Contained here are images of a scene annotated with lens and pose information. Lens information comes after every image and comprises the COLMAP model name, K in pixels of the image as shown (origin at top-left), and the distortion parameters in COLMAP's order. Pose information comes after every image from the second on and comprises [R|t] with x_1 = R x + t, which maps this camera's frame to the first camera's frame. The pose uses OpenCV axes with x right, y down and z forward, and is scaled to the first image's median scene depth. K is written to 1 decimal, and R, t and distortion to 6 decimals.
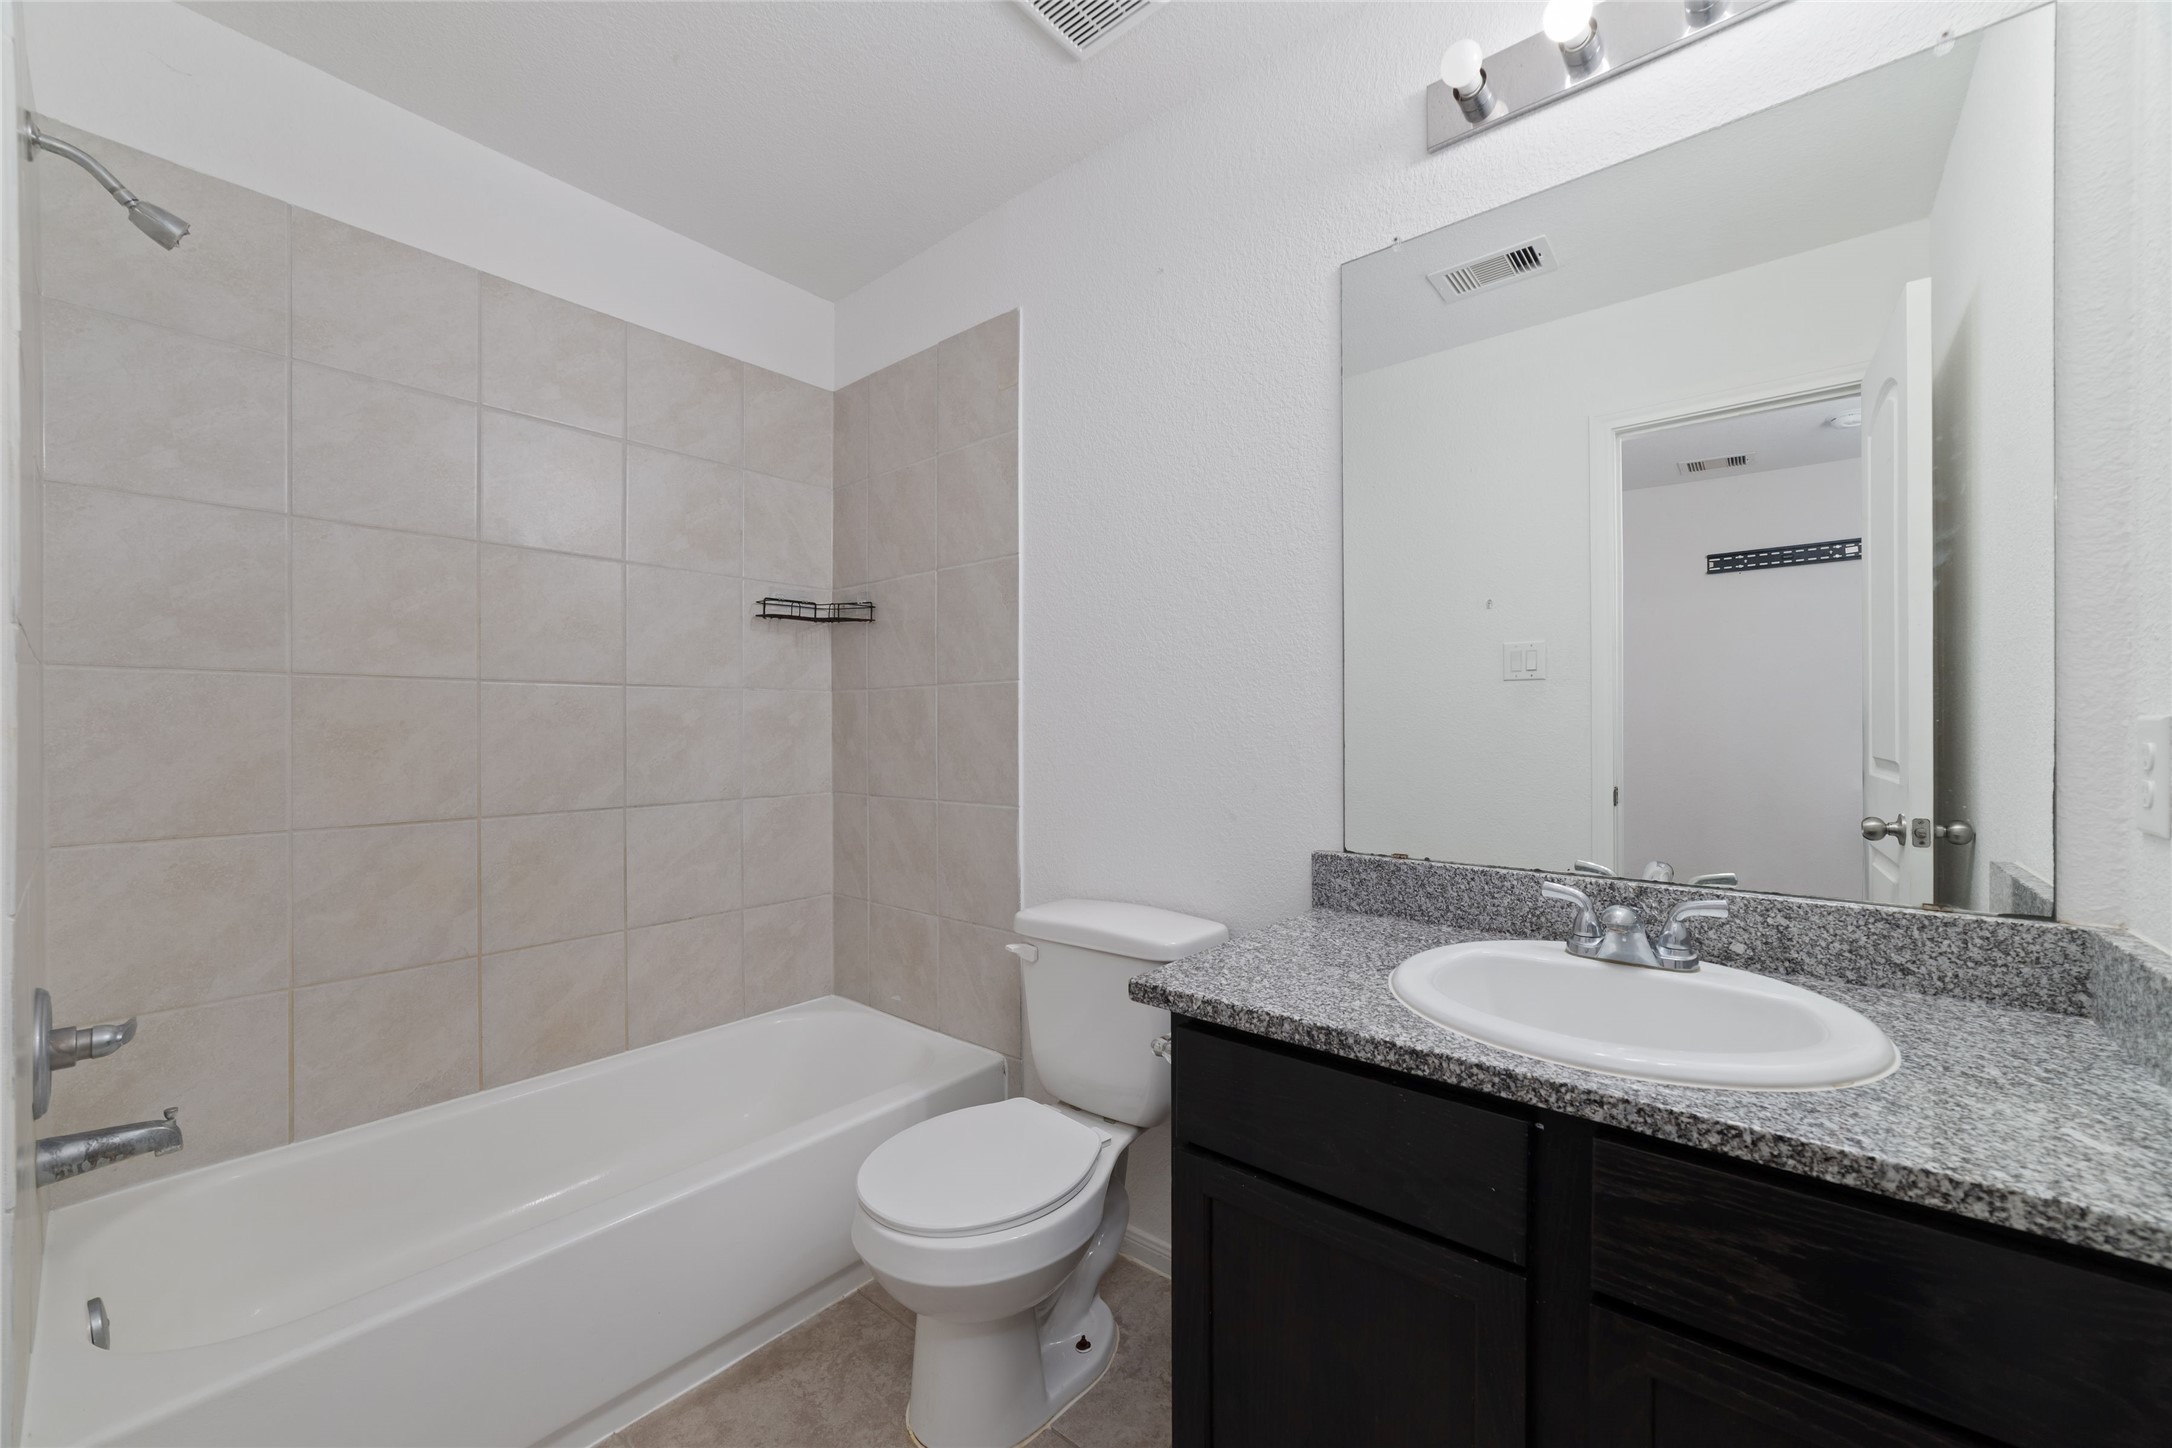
lens RADIAL K [[839.6, 0, 1088.1], [0, 839.6, 727.2], [0, 0, 1]] dist [-0.004367, -0.000476]
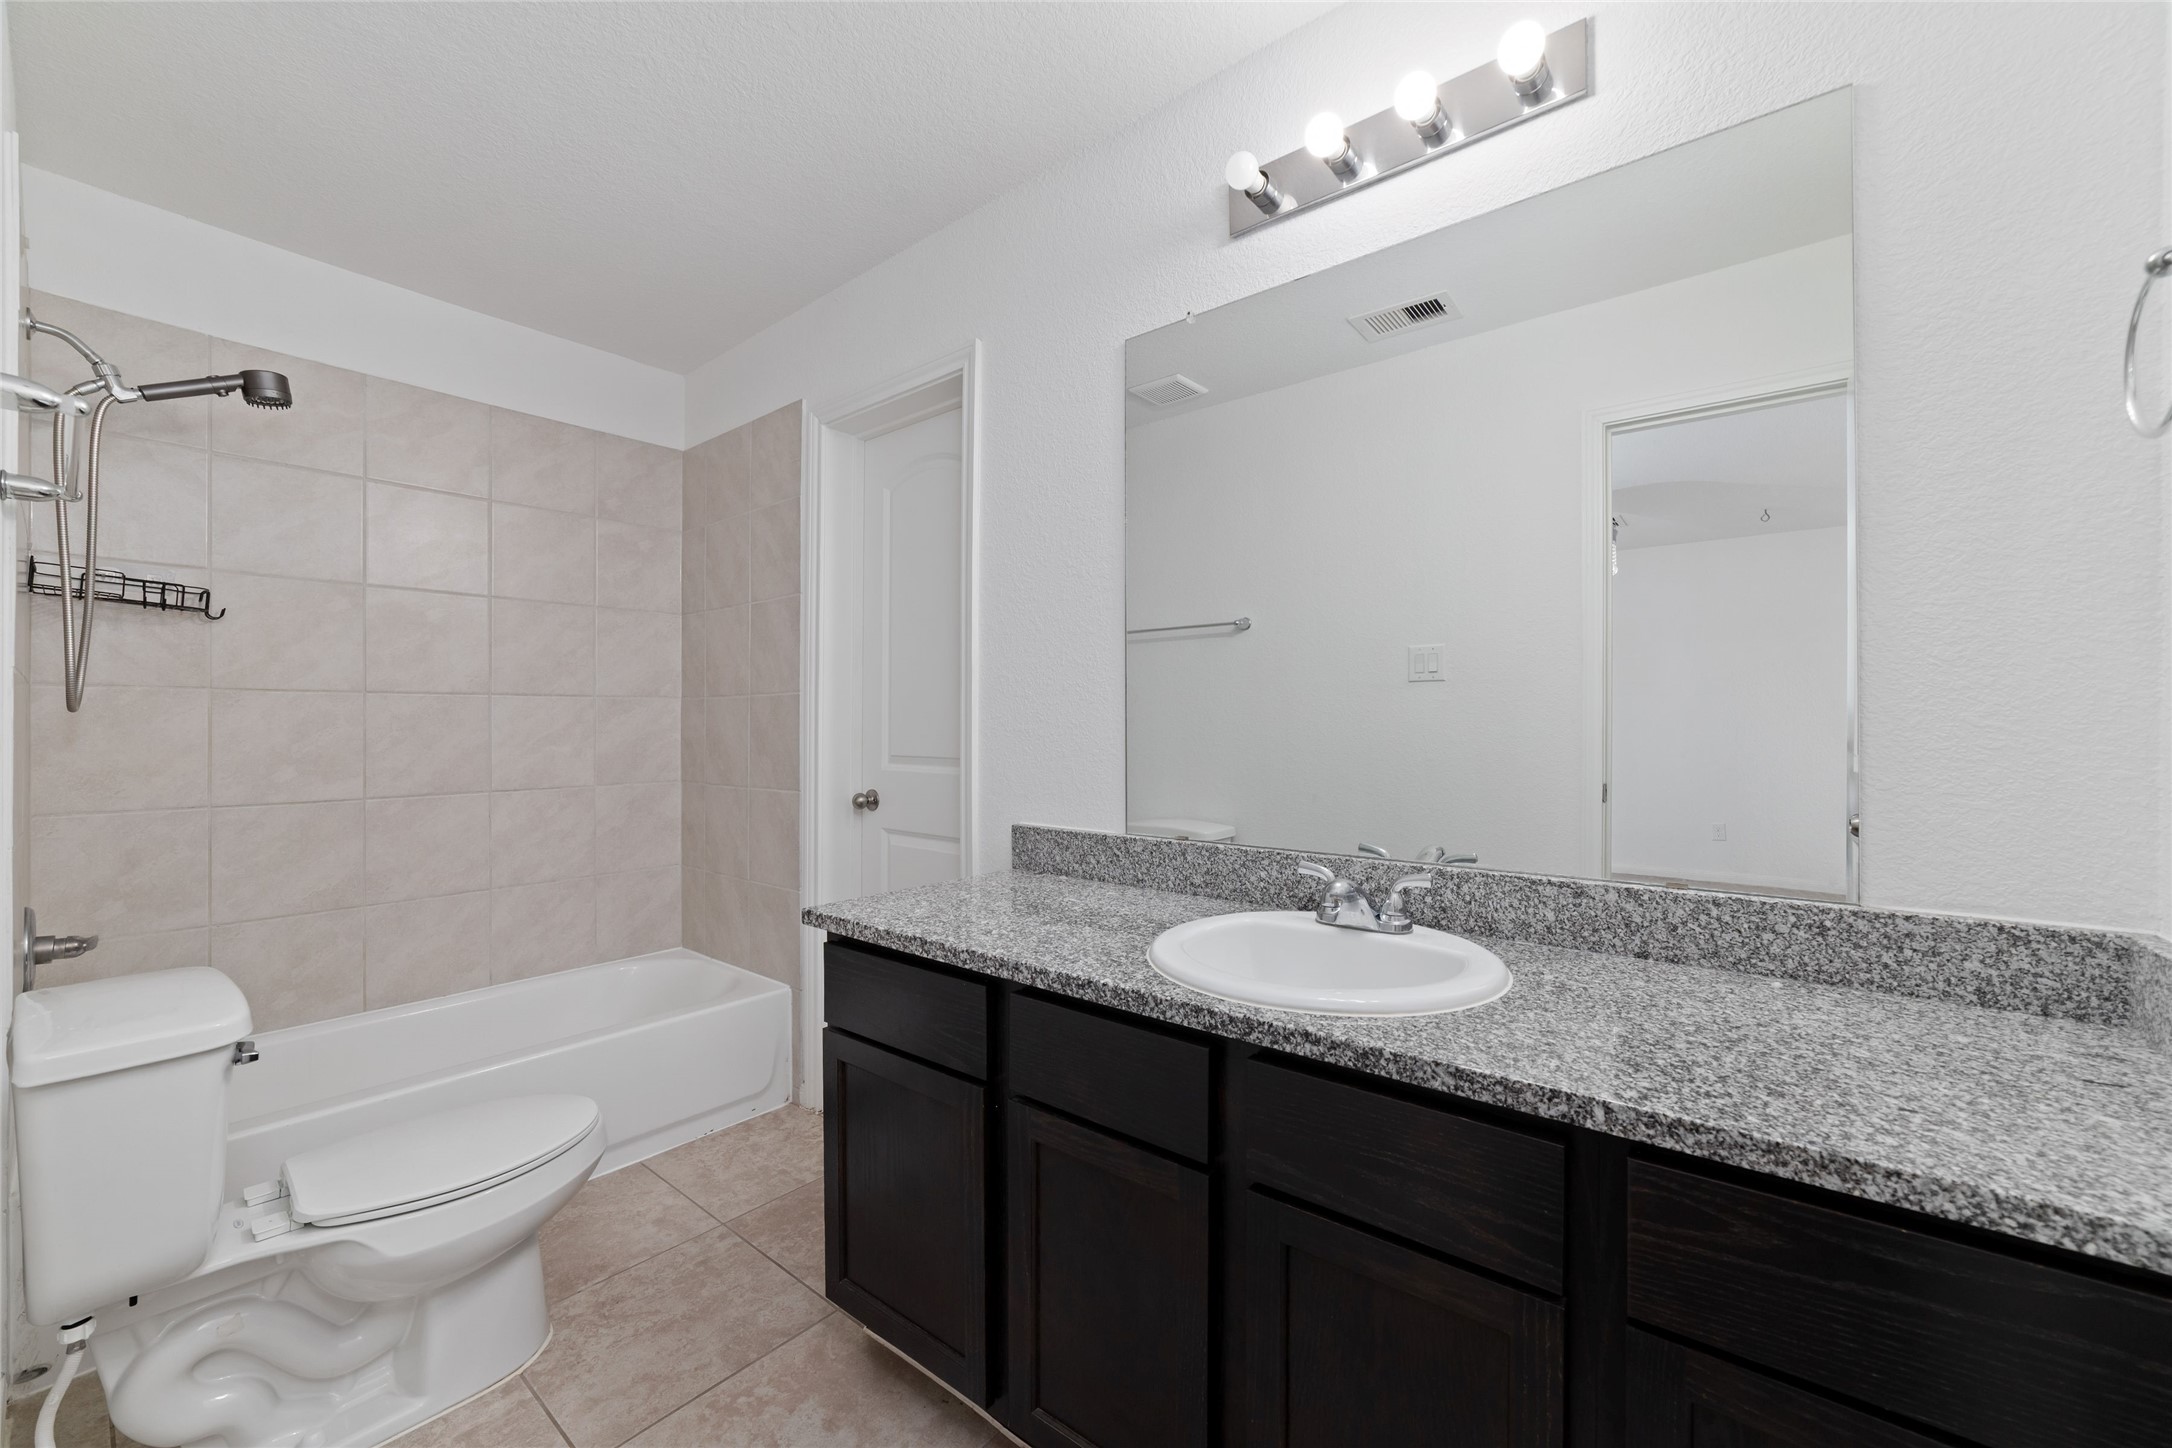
lens RADIAL K [[839.6, 0, 1087.4], [0, 839.6, 719.3], [0, 0, 1]] dist [-0.004367, -0.000476]
pose [[0.999999, 0.001581, -0.000254, 0.264072], [-0.001585, 0.999910, -0.013291, 0.000589], [0.000233, 0.013291, 0.999912, -0.203159]]
